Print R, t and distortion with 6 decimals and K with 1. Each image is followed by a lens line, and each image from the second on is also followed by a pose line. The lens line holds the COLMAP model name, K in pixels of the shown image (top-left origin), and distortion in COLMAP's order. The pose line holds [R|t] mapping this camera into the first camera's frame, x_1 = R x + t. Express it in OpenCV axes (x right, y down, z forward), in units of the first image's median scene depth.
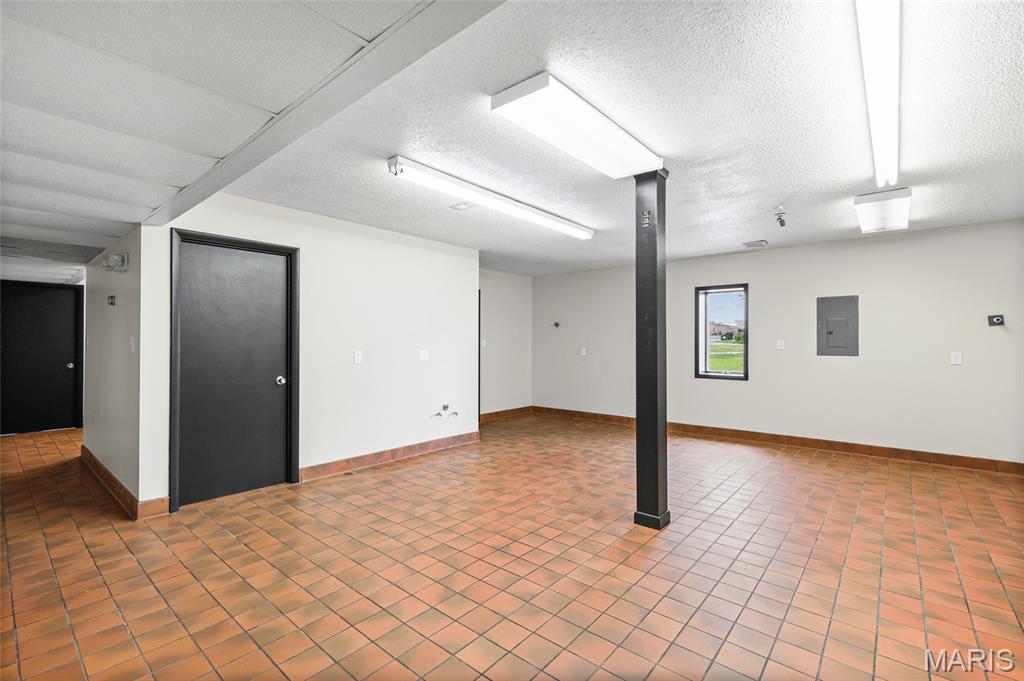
lens RADIAL K [[449.9, 0, 512.8], [0, 449.9, 339.6], [0, 0, 1]] dist [0.003426, -0.000329]
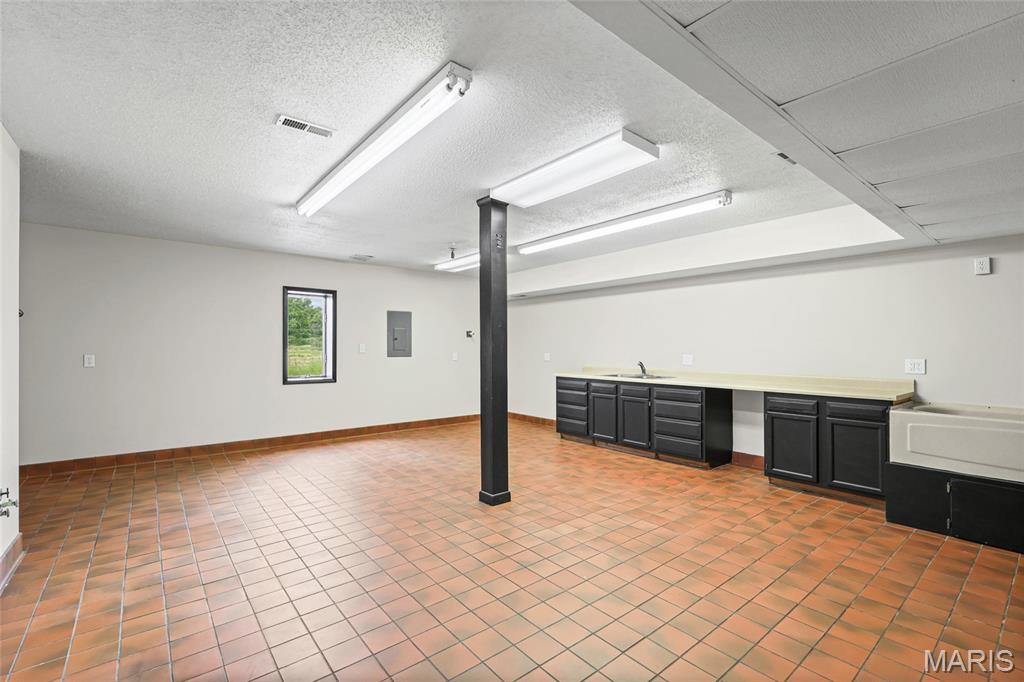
lens RADIAL K [[449.9, 0, 512.2], [0, 449.9, 343.9], [0, 0, 1]] dist [0.003426, -0.000329]
pose [[0.178039, 0.008320, 0.983988, -0.673511], [-0.009753, 0.999930, -0.006690, 0.004065], [-0.983975, -0.008406, 0.178108, 0.600592]]
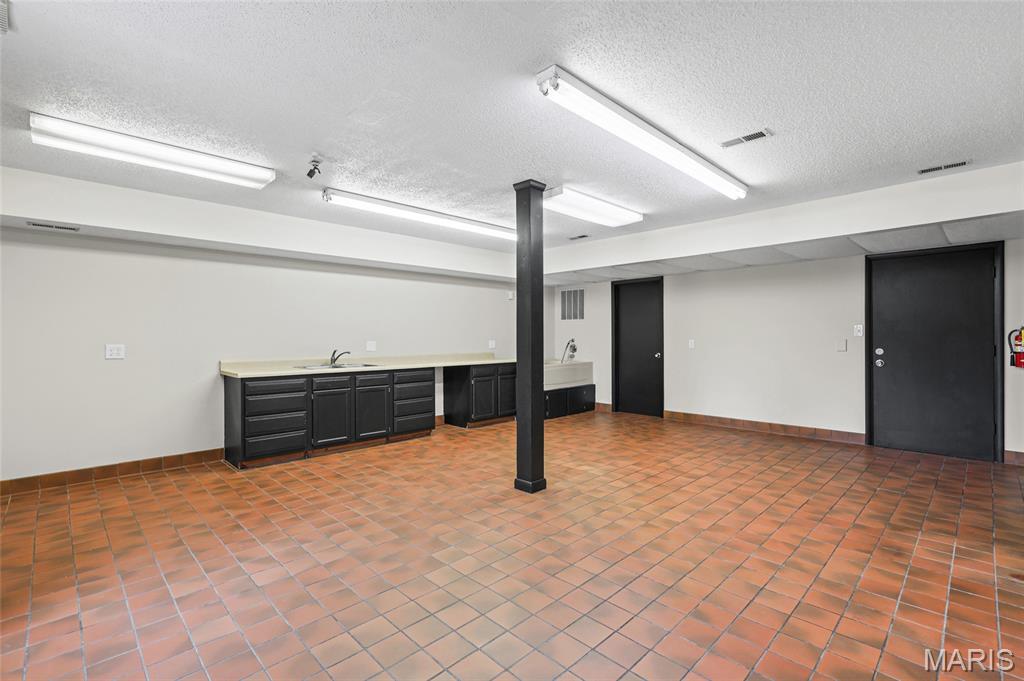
lens RADIAL K [[465.1, 0, 511.6], [0, 465.1, 333.1], [0, 0, 1]] dist [0.006104, -0.001867]
pose [[-0.995952, 0.004582, 0.089765, 0.198630], [0.003178, 0.999870, -0.015779, 0.020642], [-0.089826, -0.015430, -0.995838, 1.769806]]
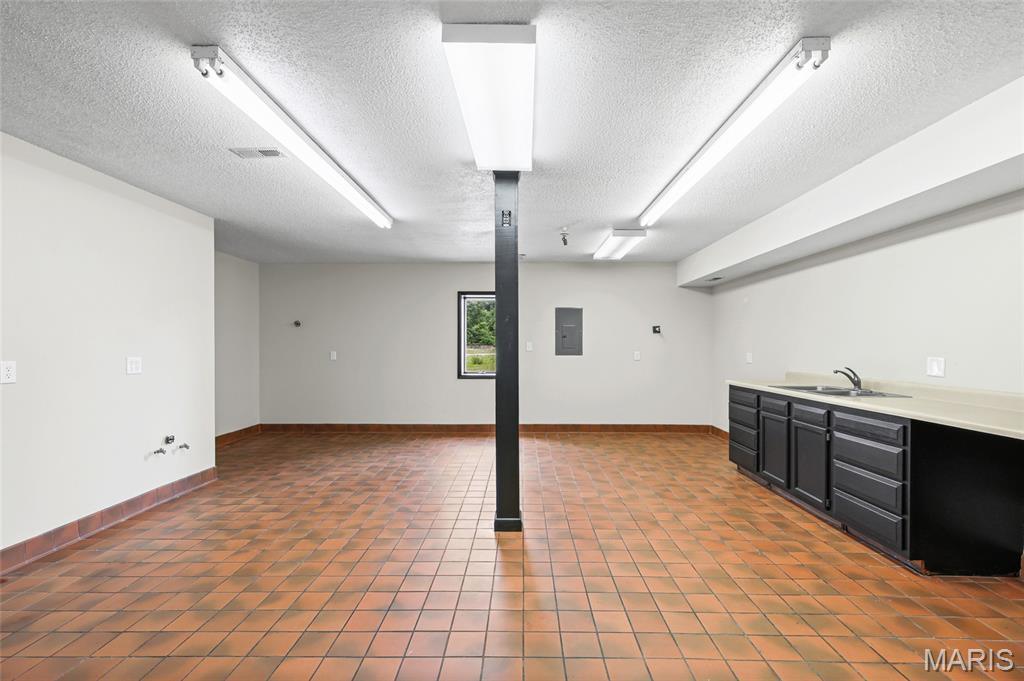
lens RADIAL K [[449.9, 0, 517.1], [0, 449.9, 349.3], [0, 0, 1]] dist [0.003426, -0.000329]
pose [[0.768102, -0.007307, 0.640285, -0.249088], [-0.003580, 0.999870, 0.015705, -0.000396], [-0.640317, -0.014355, 0.767977, 0.182203]]
